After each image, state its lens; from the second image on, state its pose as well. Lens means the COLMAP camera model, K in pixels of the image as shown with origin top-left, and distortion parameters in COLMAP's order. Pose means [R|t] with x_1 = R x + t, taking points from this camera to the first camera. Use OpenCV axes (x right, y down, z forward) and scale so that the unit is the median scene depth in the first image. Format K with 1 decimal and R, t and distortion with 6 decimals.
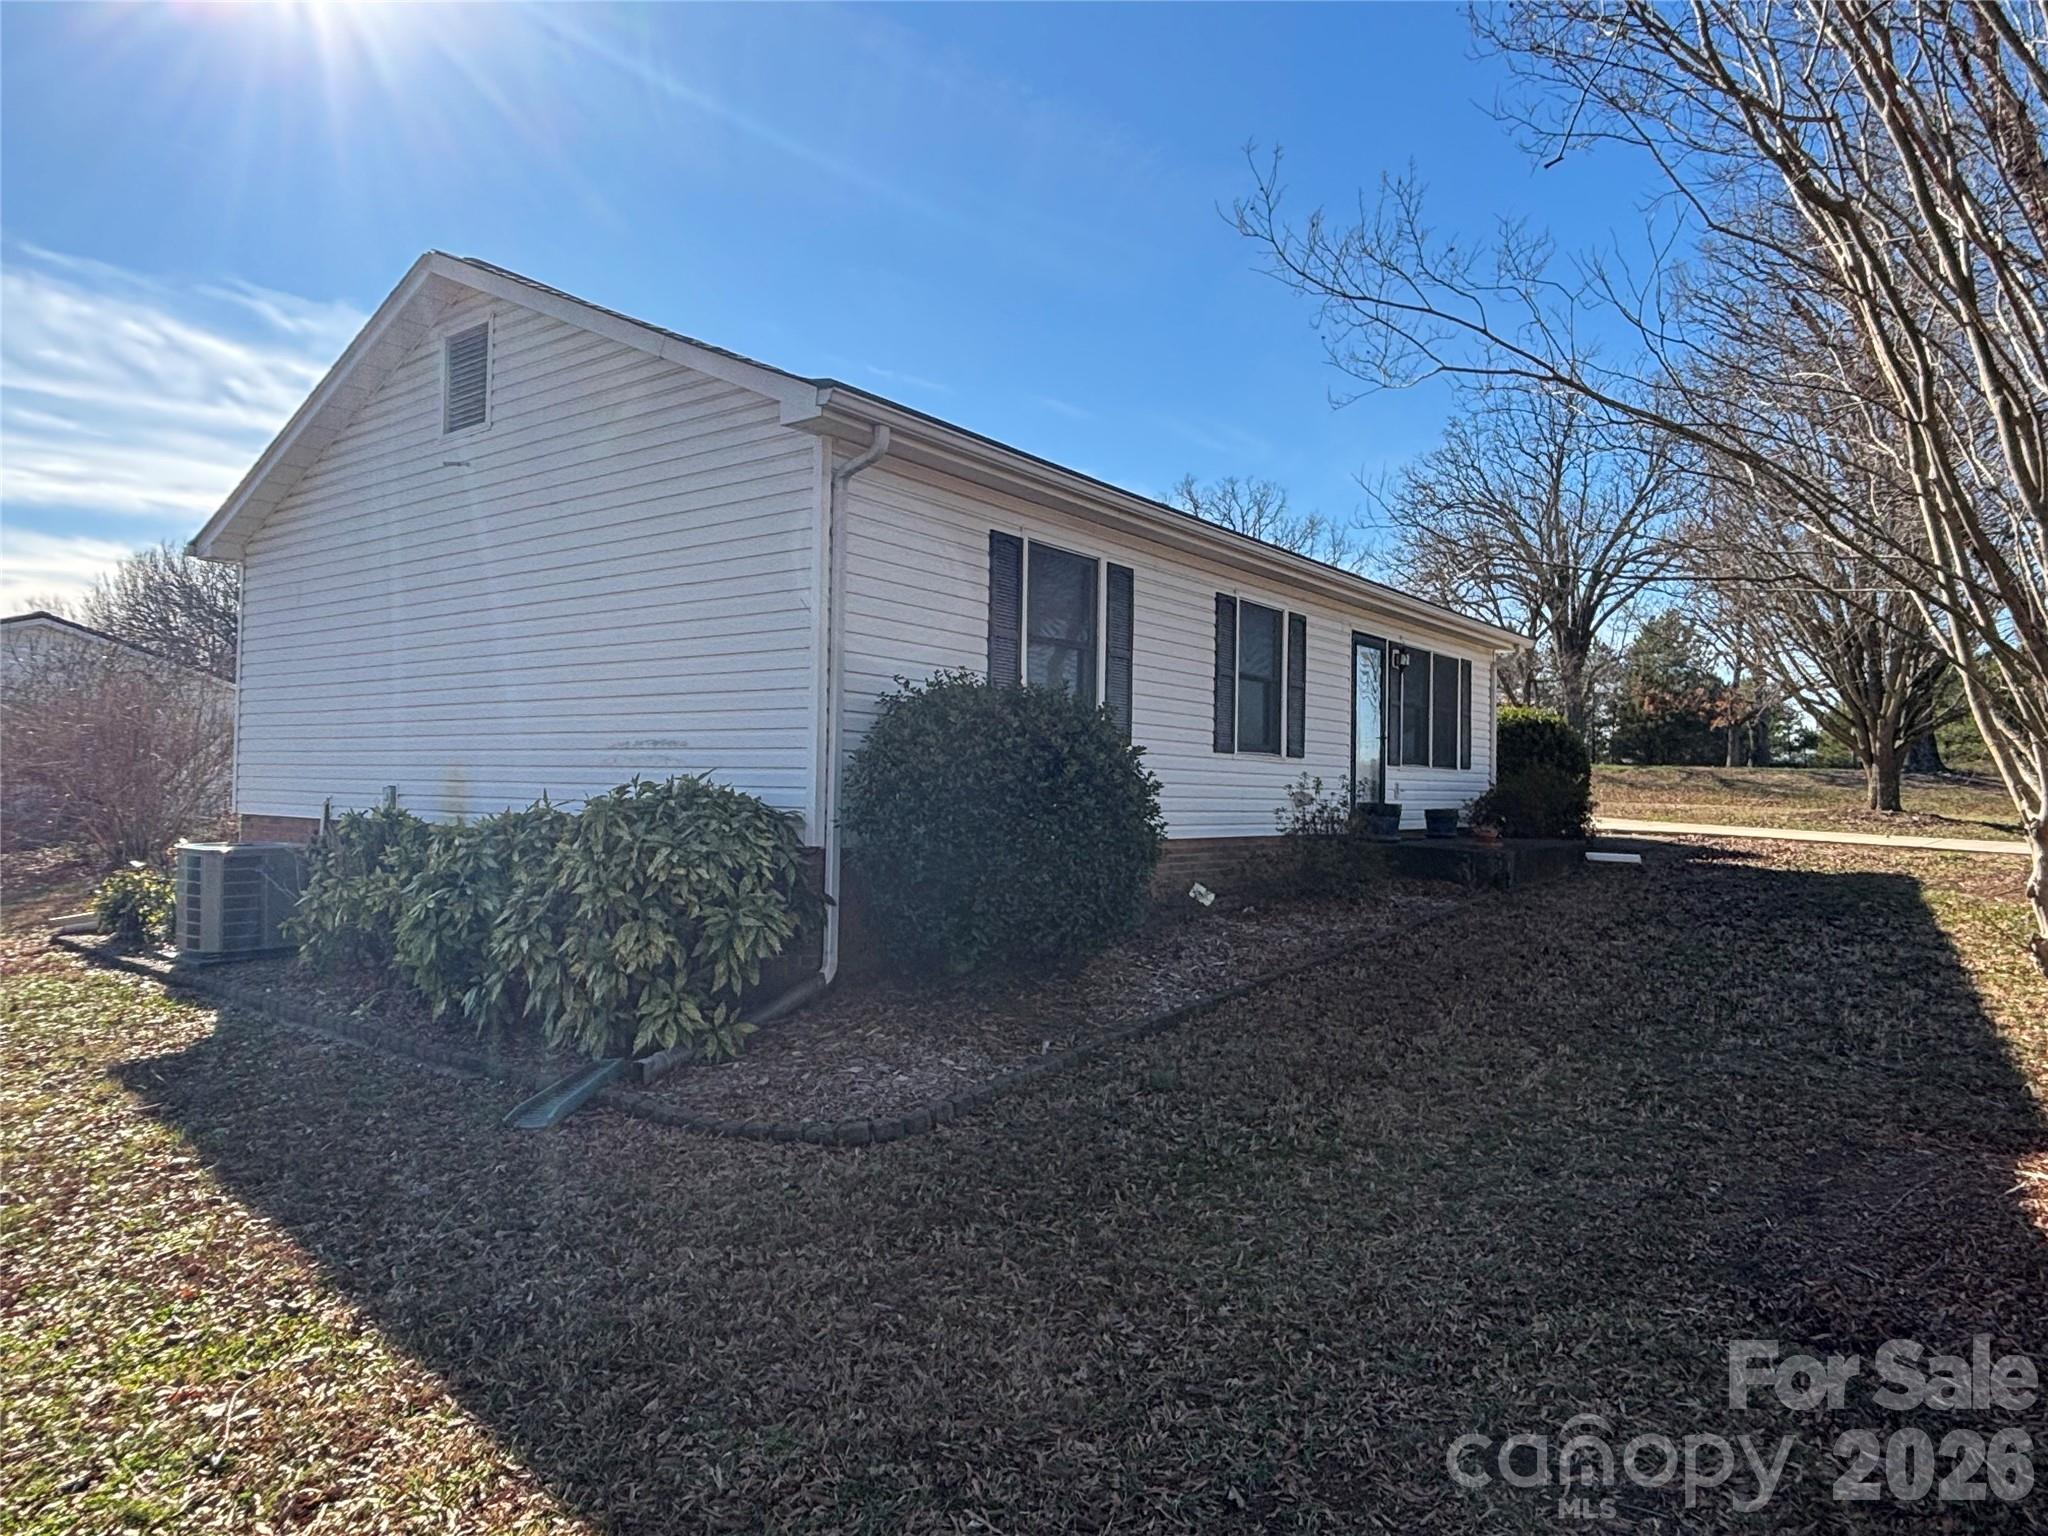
lens RADIAL K [[1286.2, 0, 1023.9], [0, 1286.2, 769.6], [0, 0, 1]] dist [0.001733, 0.000262]
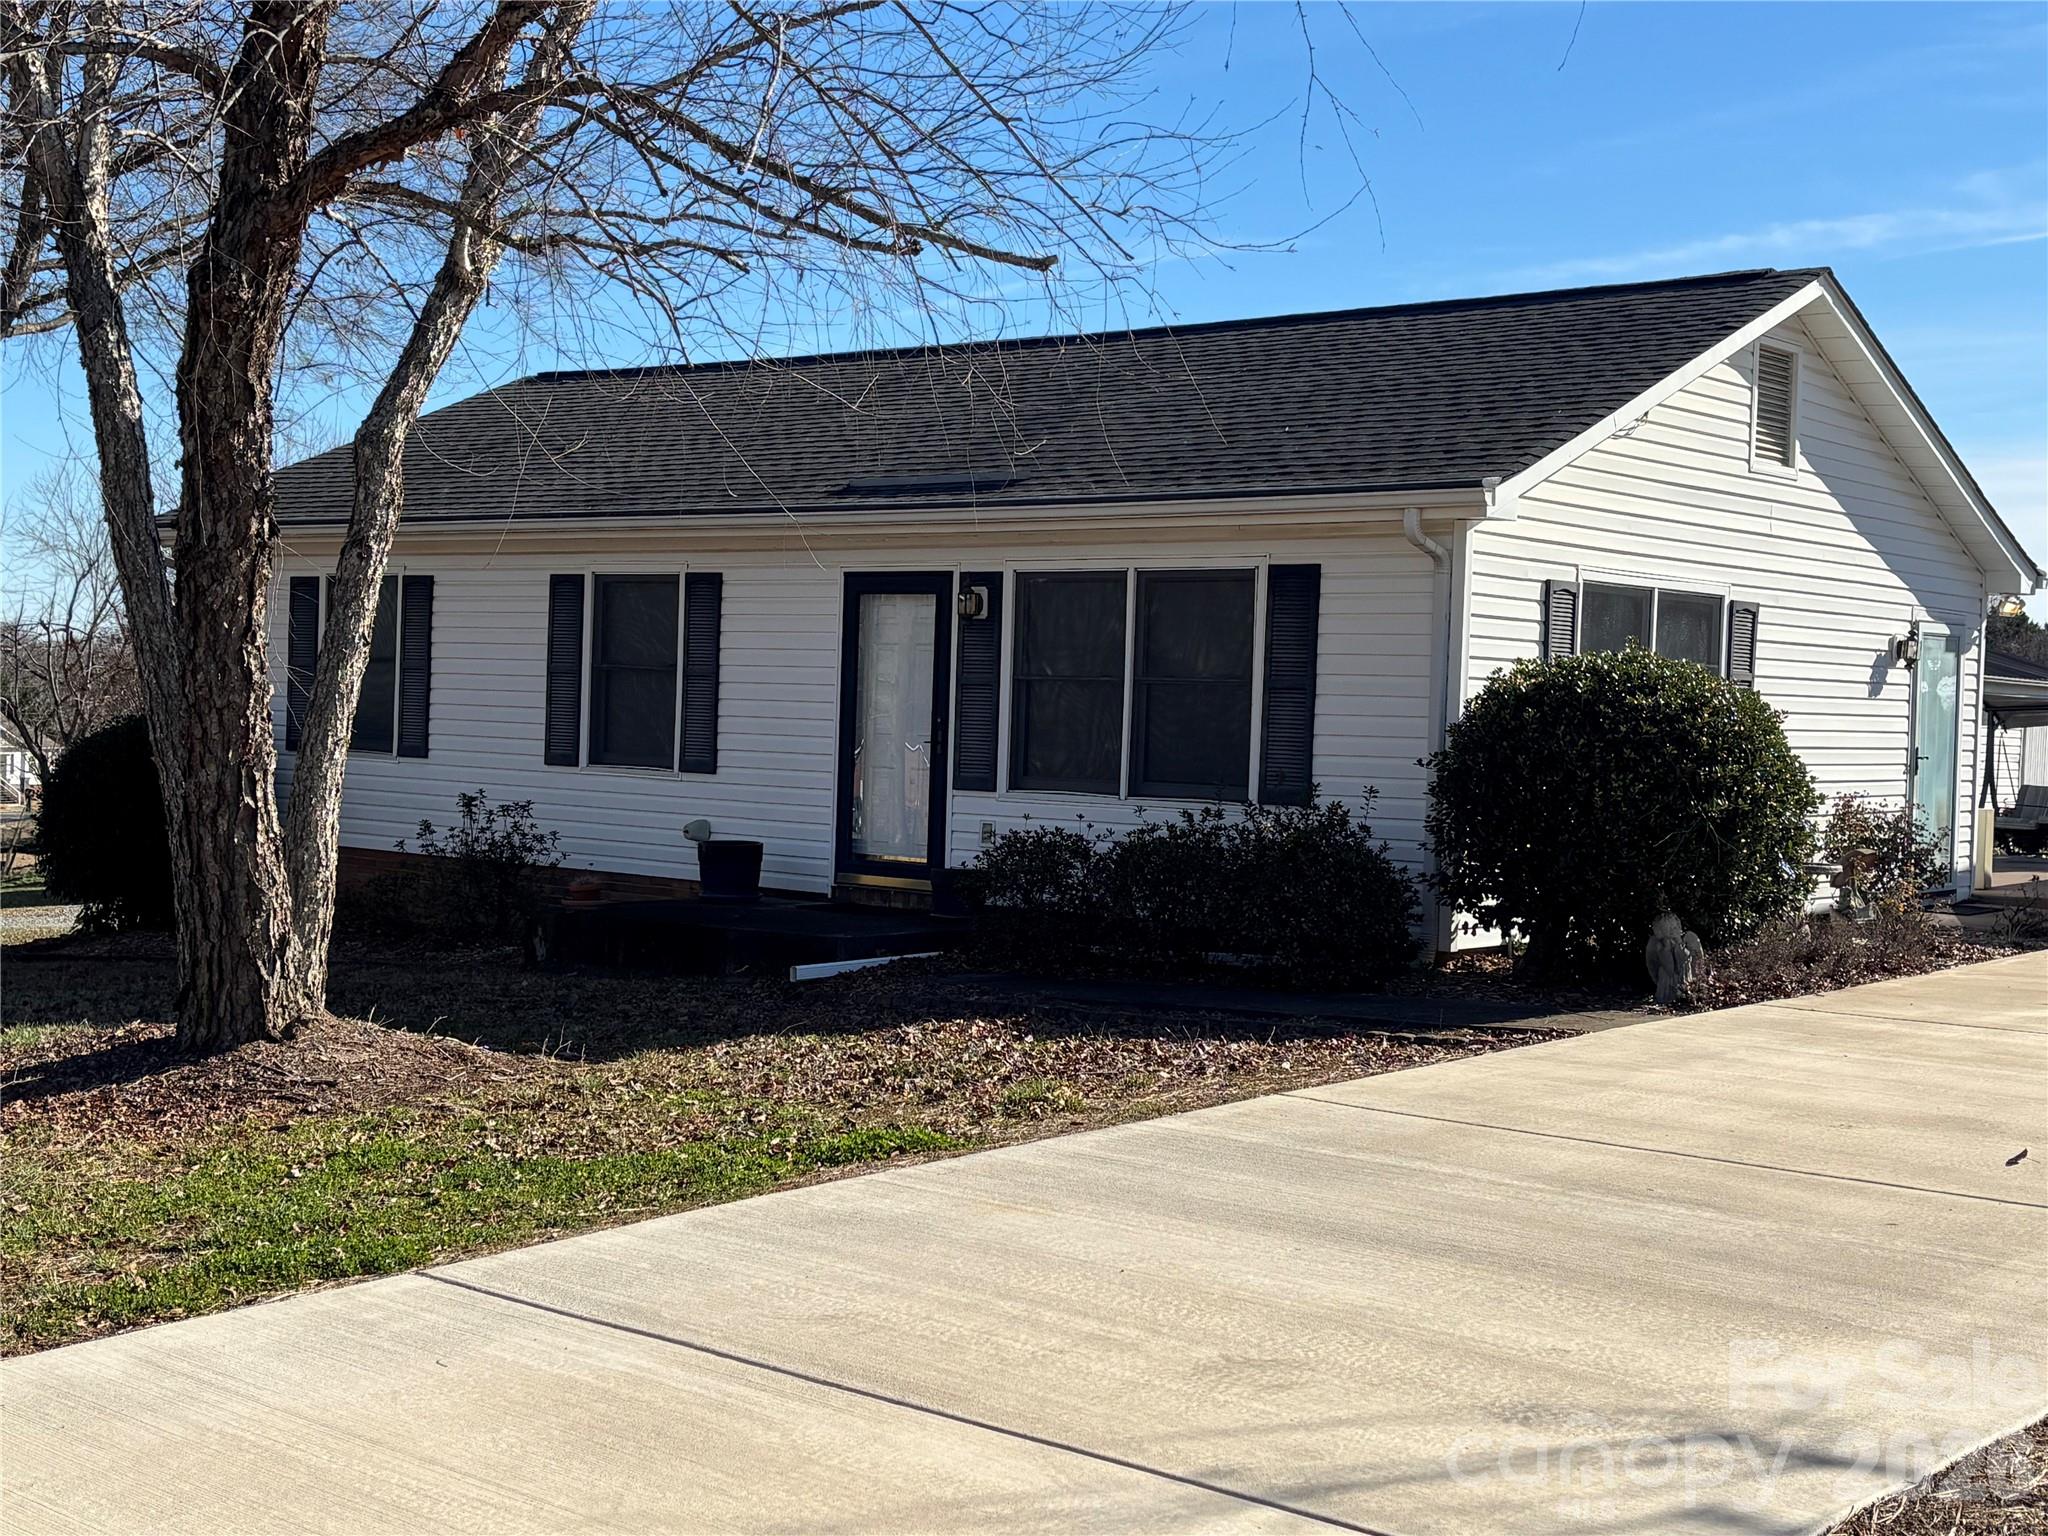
lens RADIAL K [[2635.9, 0, 1024.0], [0, 2635.9, 768.0], [0, 0, 1]] dist [0.105199, -0.043910]
pose [[-0.031277, -0.022662, -0.999254, 1.729335], [-0.032871, 0.999225, -0.021633, 0.014262], [0.998970, 0.032170, -0.031997, 1.266320]]
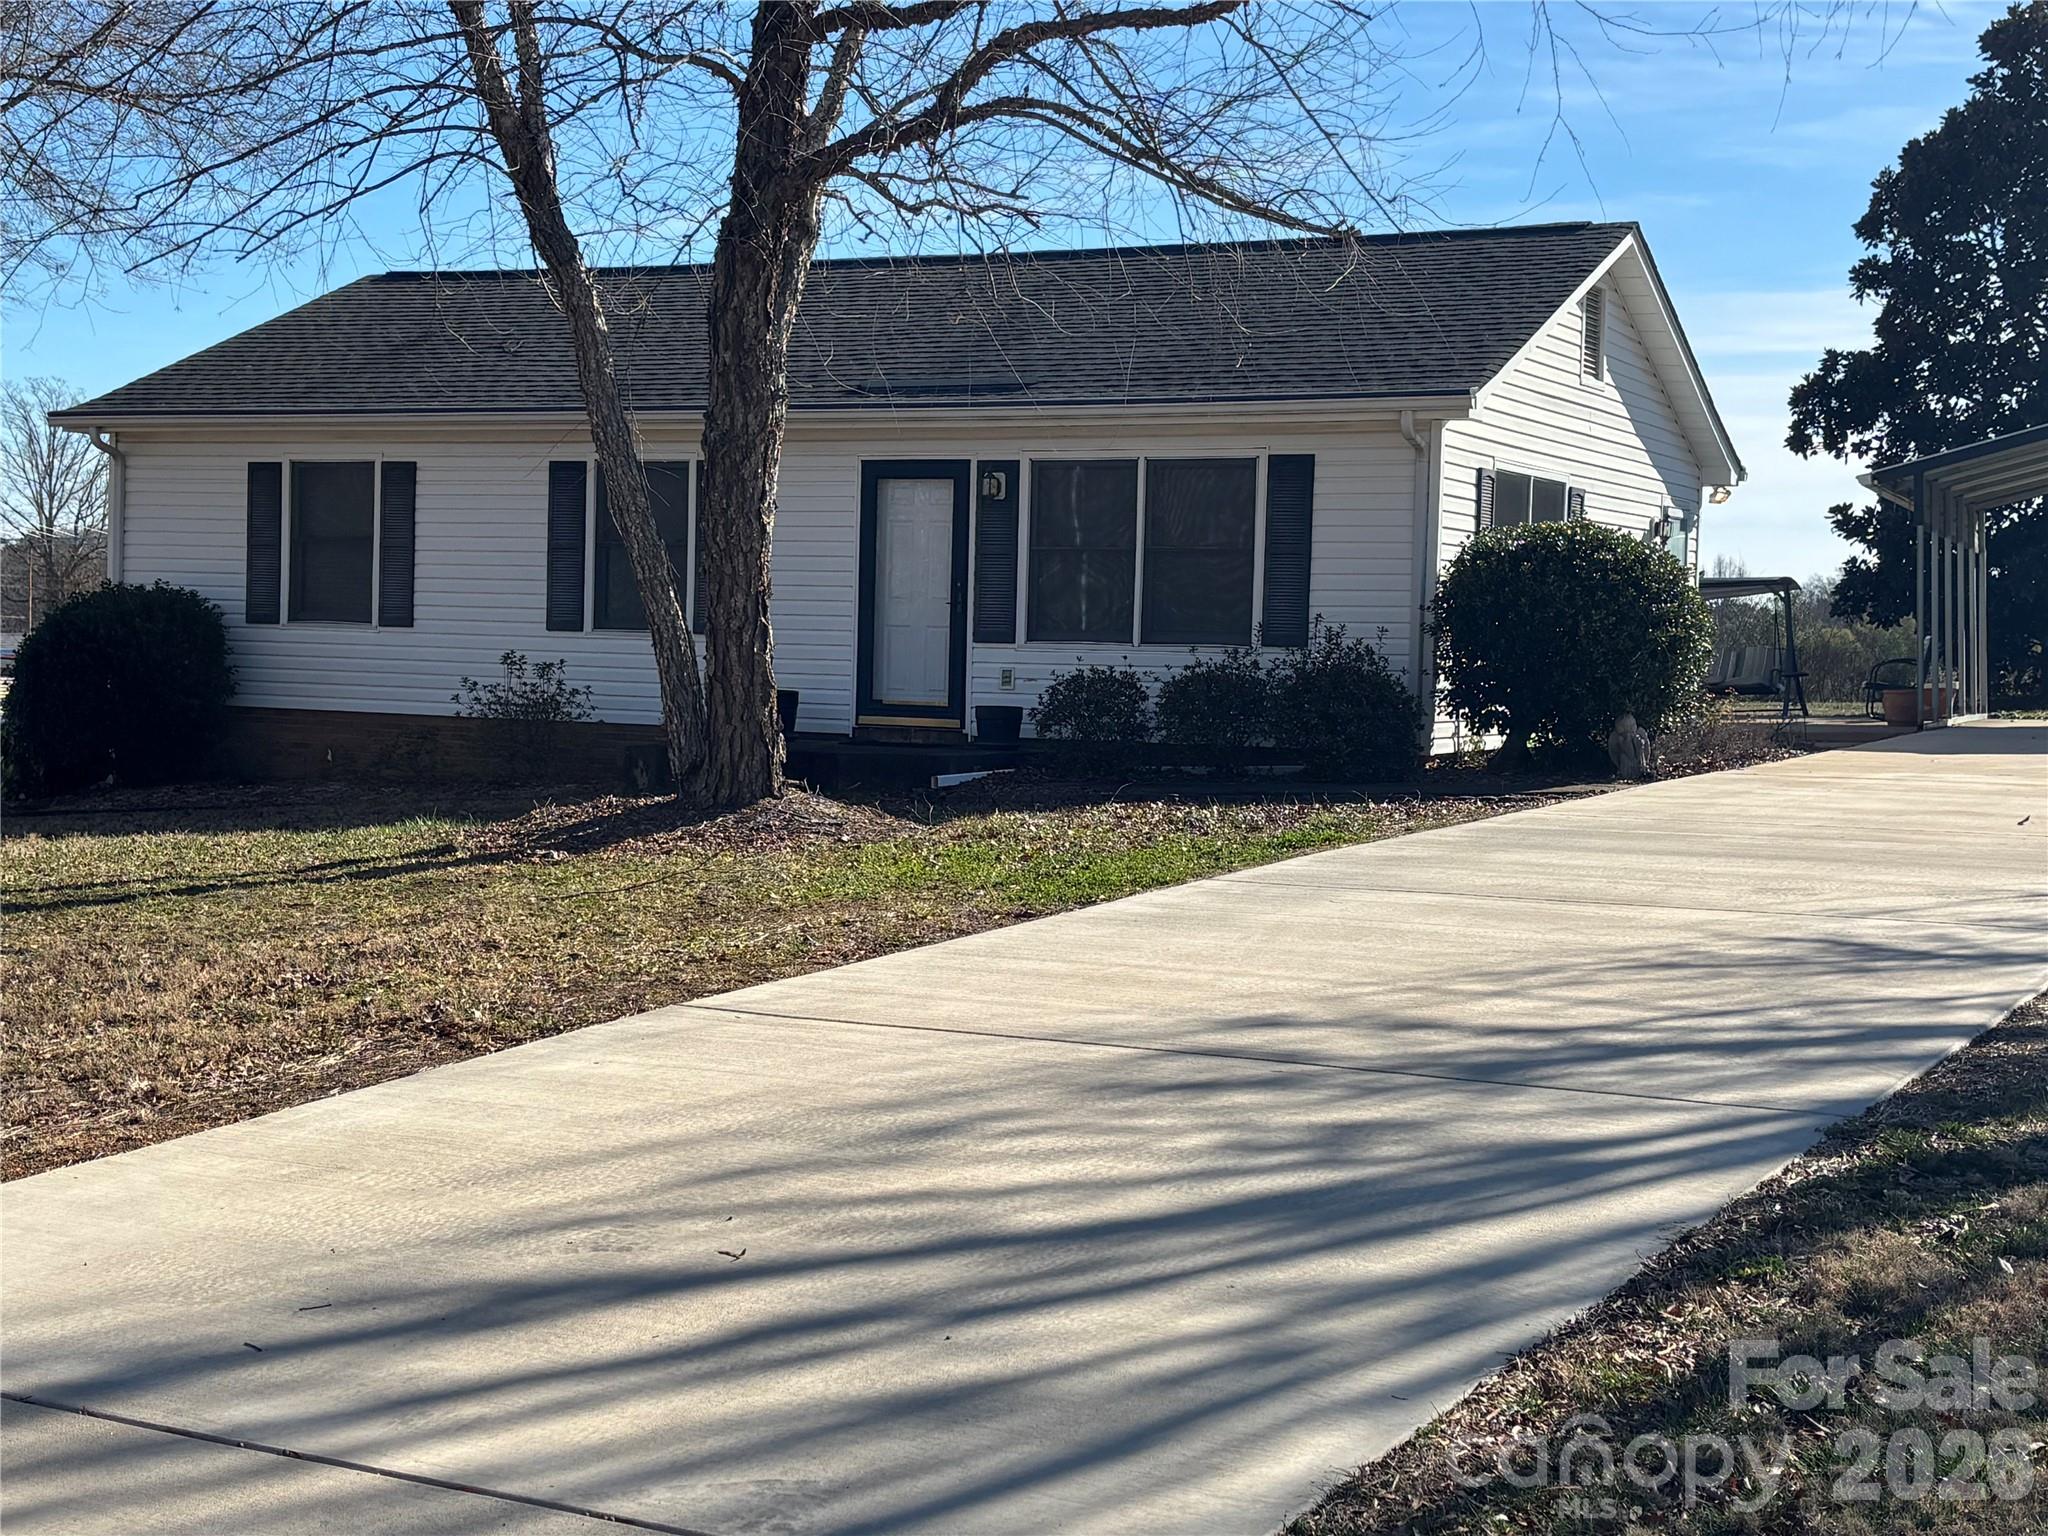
lens RADIAL K [[2895.9, 0, 1025.2], [0, 2895.9, 761.5], [0, 0, 1]] dist [0.229916, -0.969635]
pose [[0.201626, -0.001121, -0.979462, 2.148126], [-0.015141, 0.999876, -0.004261, 0.079993], [0.979346, 0.015689, 0.201584, 0.845278]]
